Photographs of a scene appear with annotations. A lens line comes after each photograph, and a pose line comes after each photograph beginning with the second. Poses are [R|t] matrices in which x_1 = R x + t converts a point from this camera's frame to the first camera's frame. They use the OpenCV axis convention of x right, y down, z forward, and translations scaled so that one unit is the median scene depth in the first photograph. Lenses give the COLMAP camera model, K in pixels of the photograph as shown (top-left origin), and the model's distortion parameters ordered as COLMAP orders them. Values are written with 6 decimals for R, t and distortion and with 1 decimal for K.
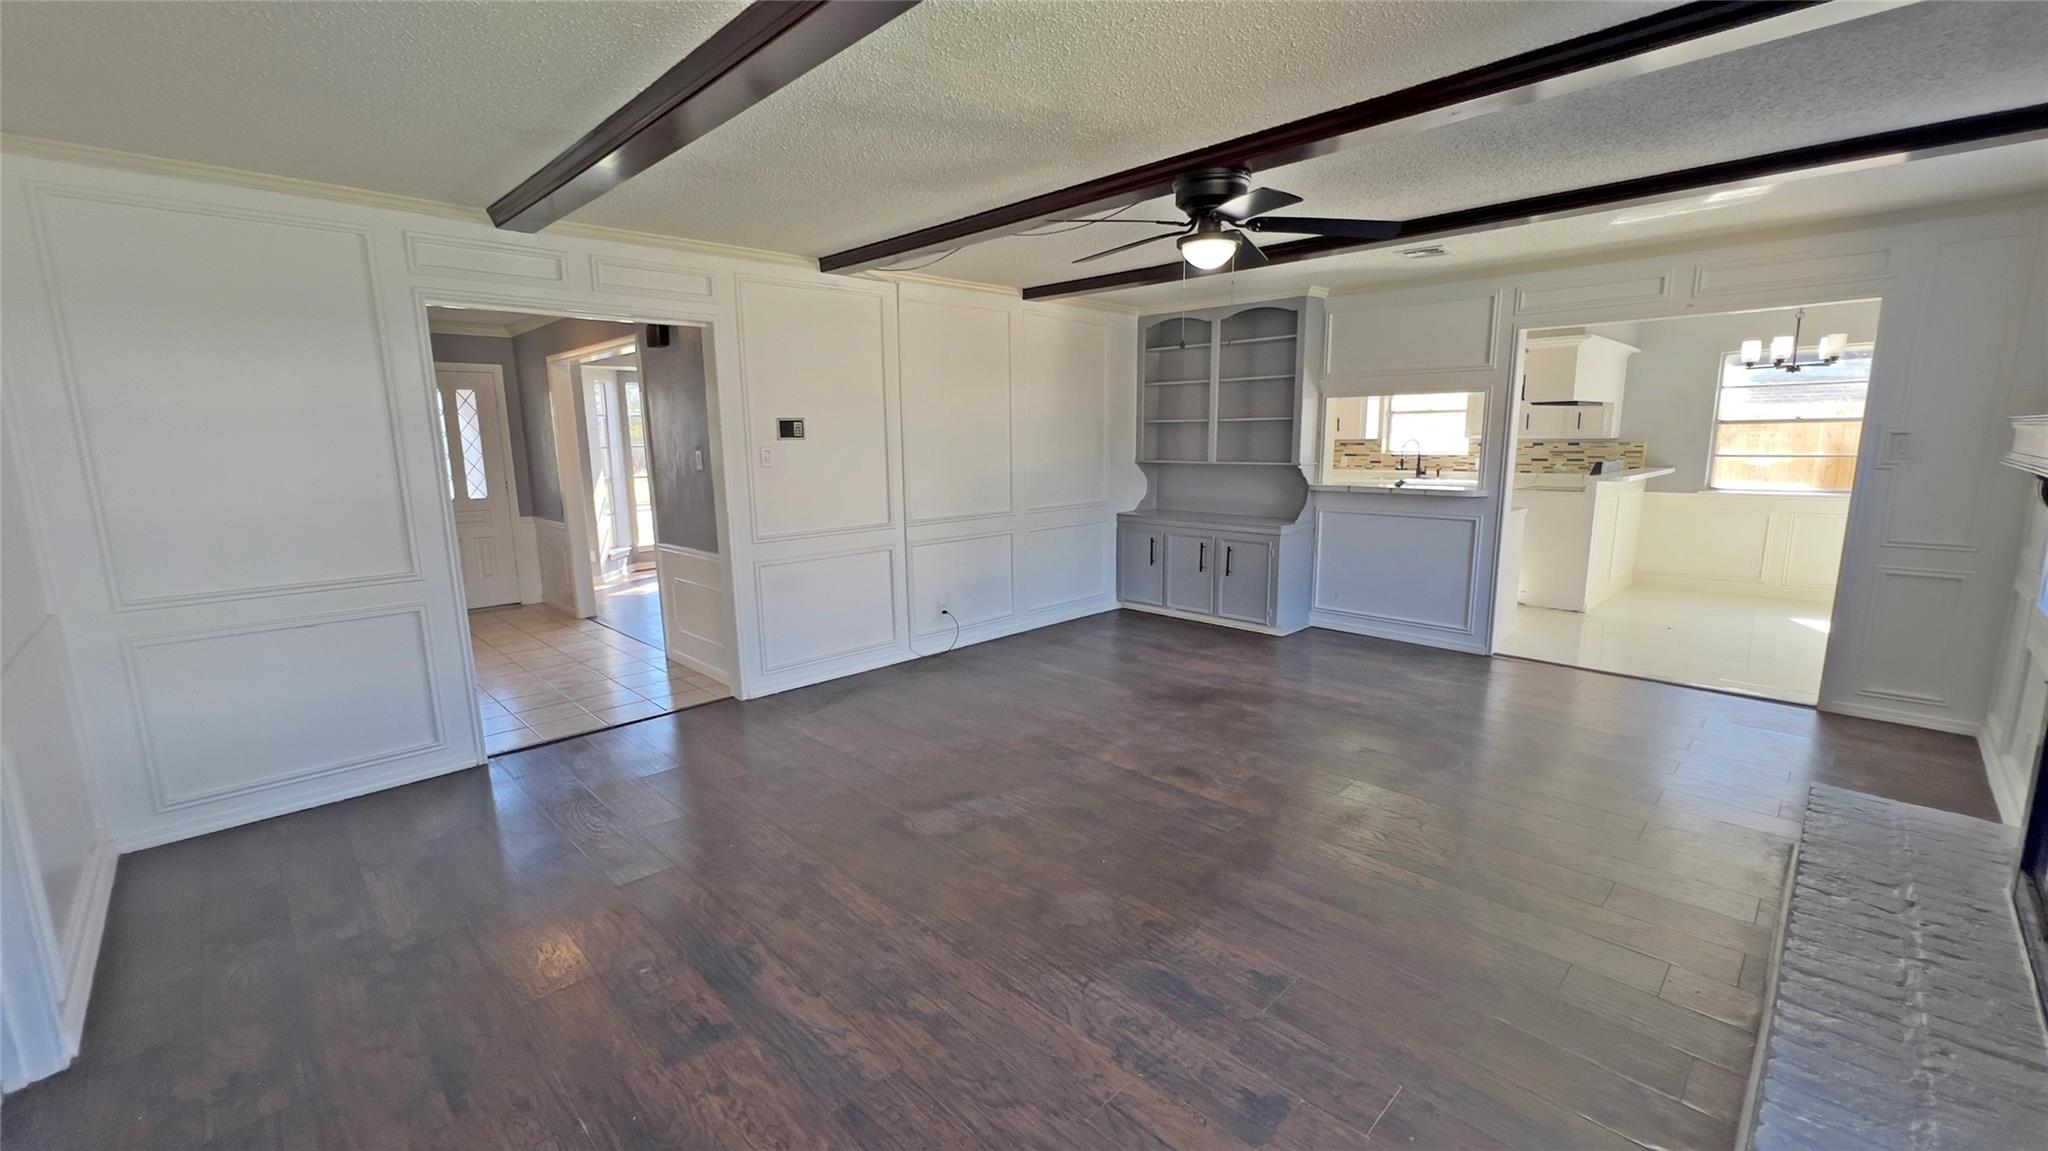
lens RADIAL K [[817.8, 0, 1020.3], [0, 817.8, 582.1], [0, 0, 1]] dist [-0.001116, -0.000224]
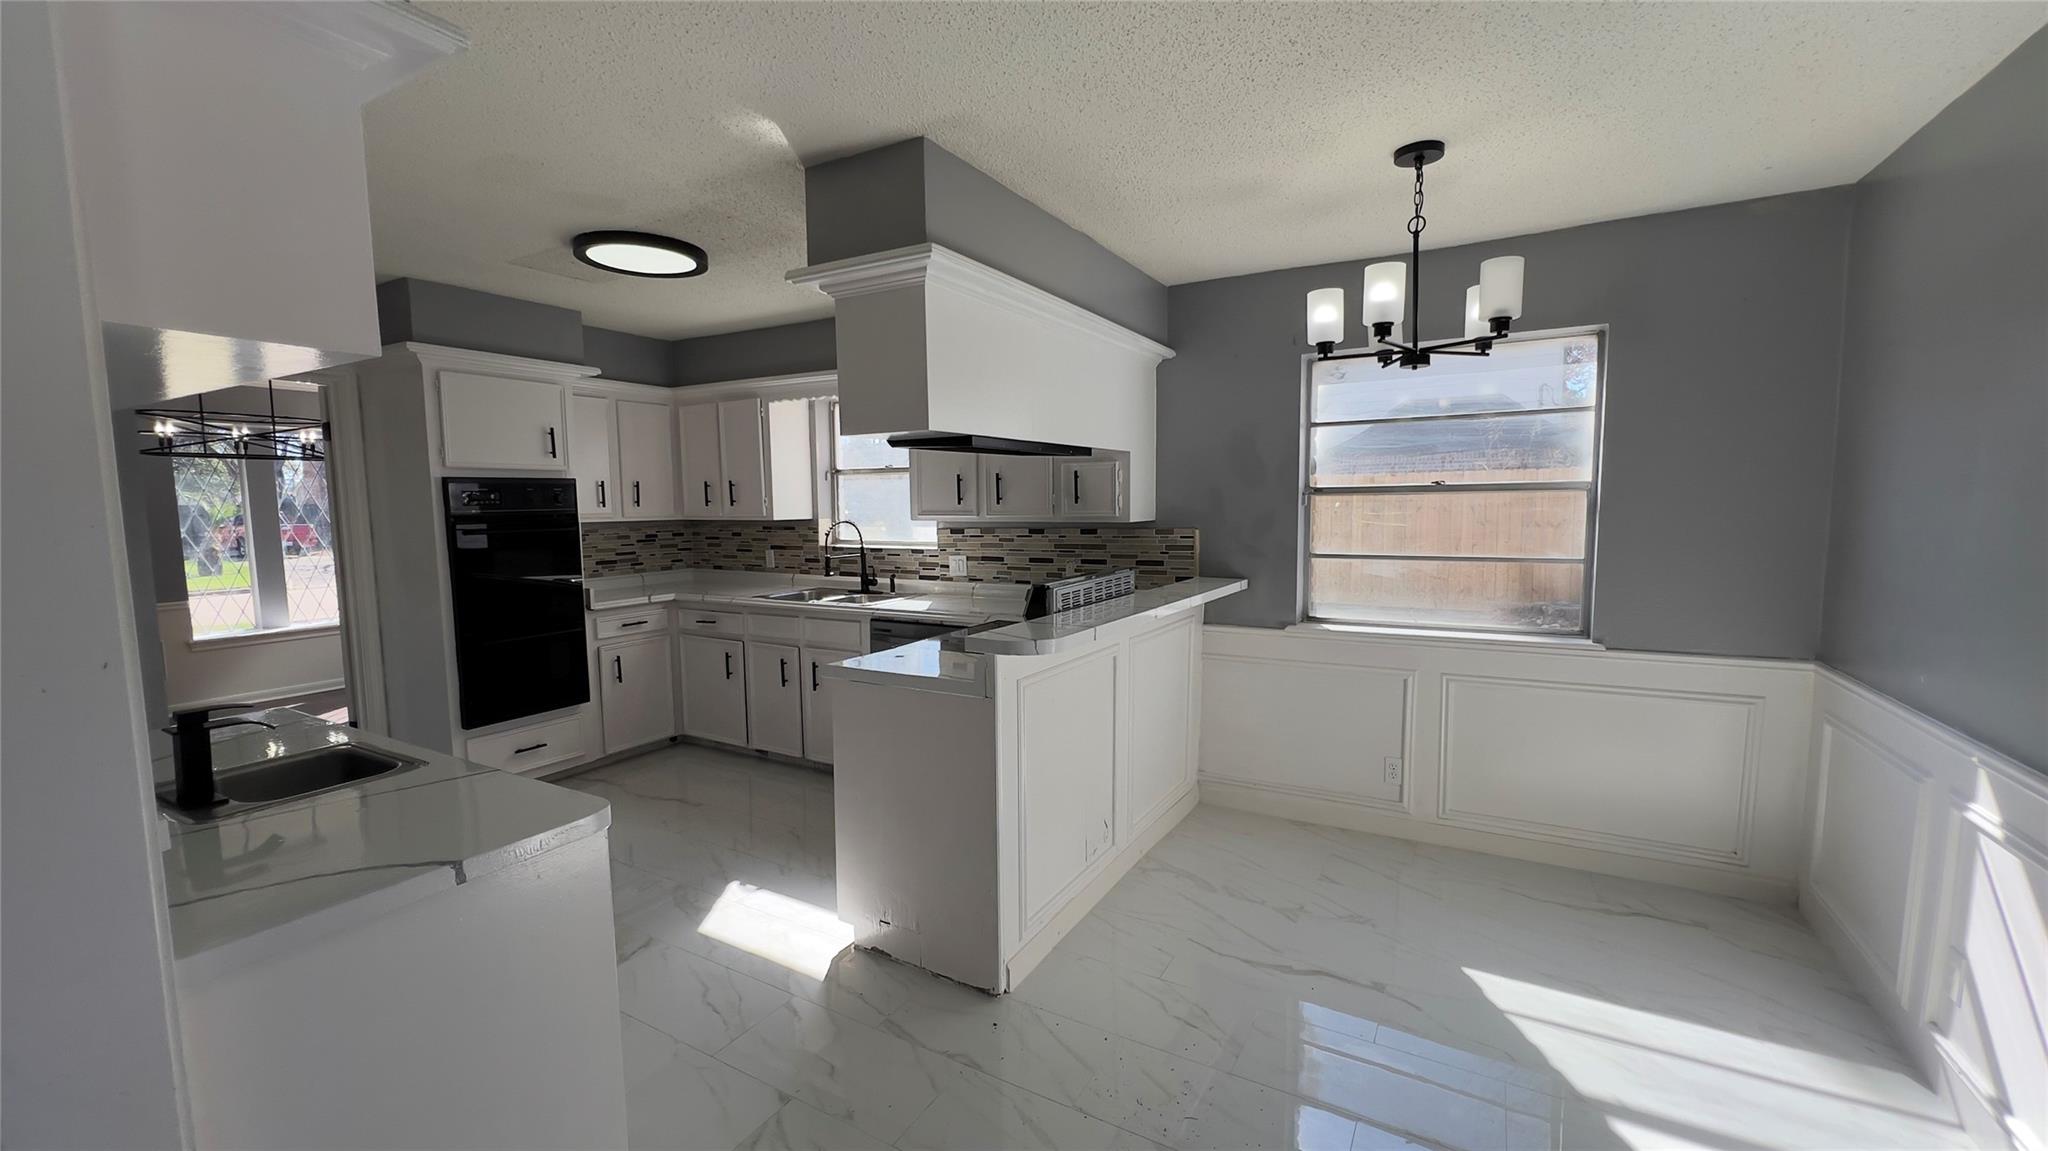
lens RADIAL K [[817.8, 0, 1020.3], [0, 817.8, 582.1], [0, 0, 1]] dist [-0.001116, -0.000224]
pose [[0.963713, -0.021927, 0.266040, 0.523831], [0.043841, 0.996089, -0.076717, -0.104366], [-0.263318, 0.085596, 0.960904, 0.542838]]
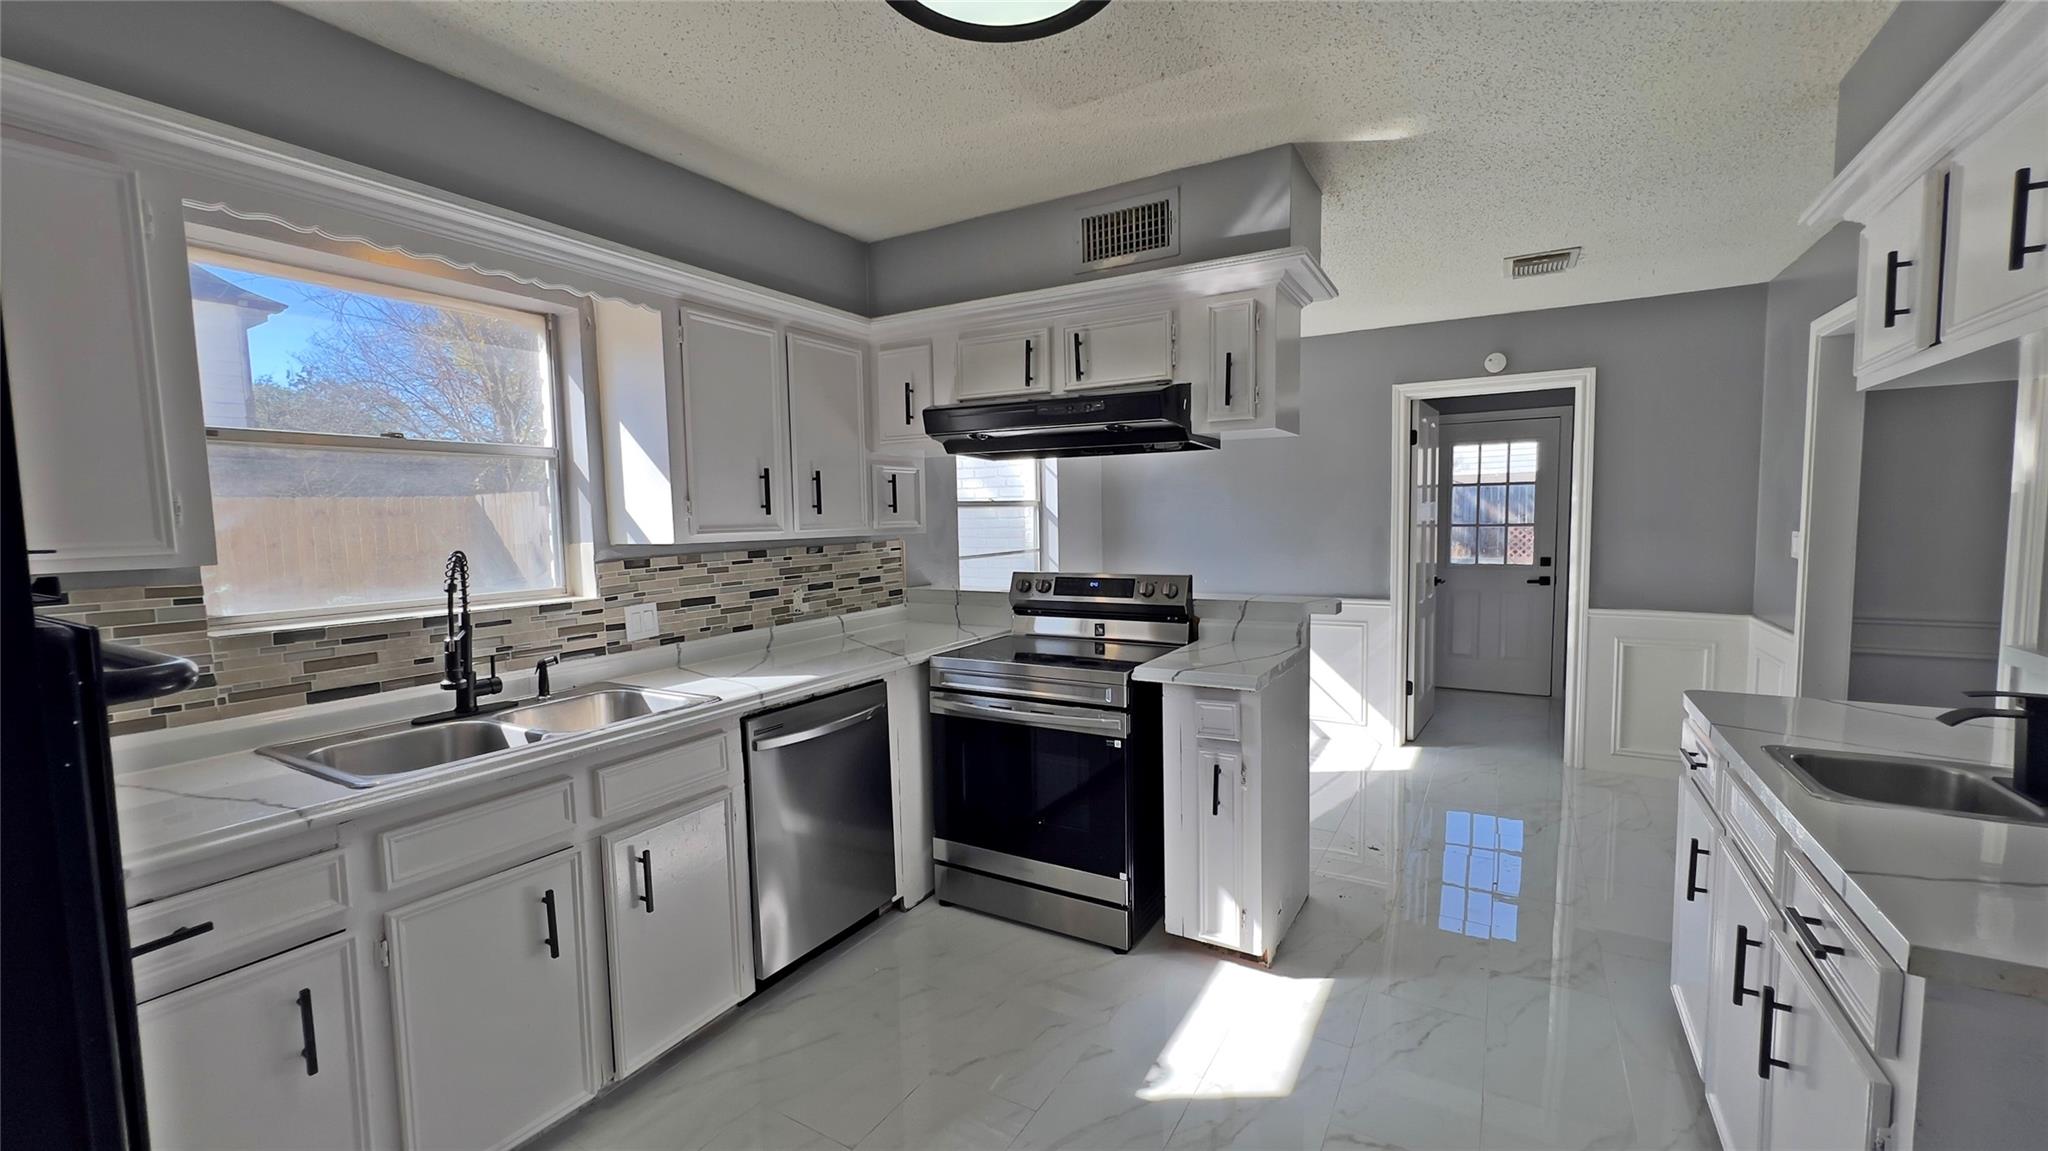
lens RADIAL K [[817.8, 0, 1020.3], [0, 817.8, 582.1], [0, 0, 1]] dist [-0.001116, -0.000224]
pose [[-0.251449, -0.051949, 0.966475, 0.255108], [0.205424, 0.972944, 0.105742, -0.185535], [-0.945820, 0.225126, -0.233974, 1.059443]]
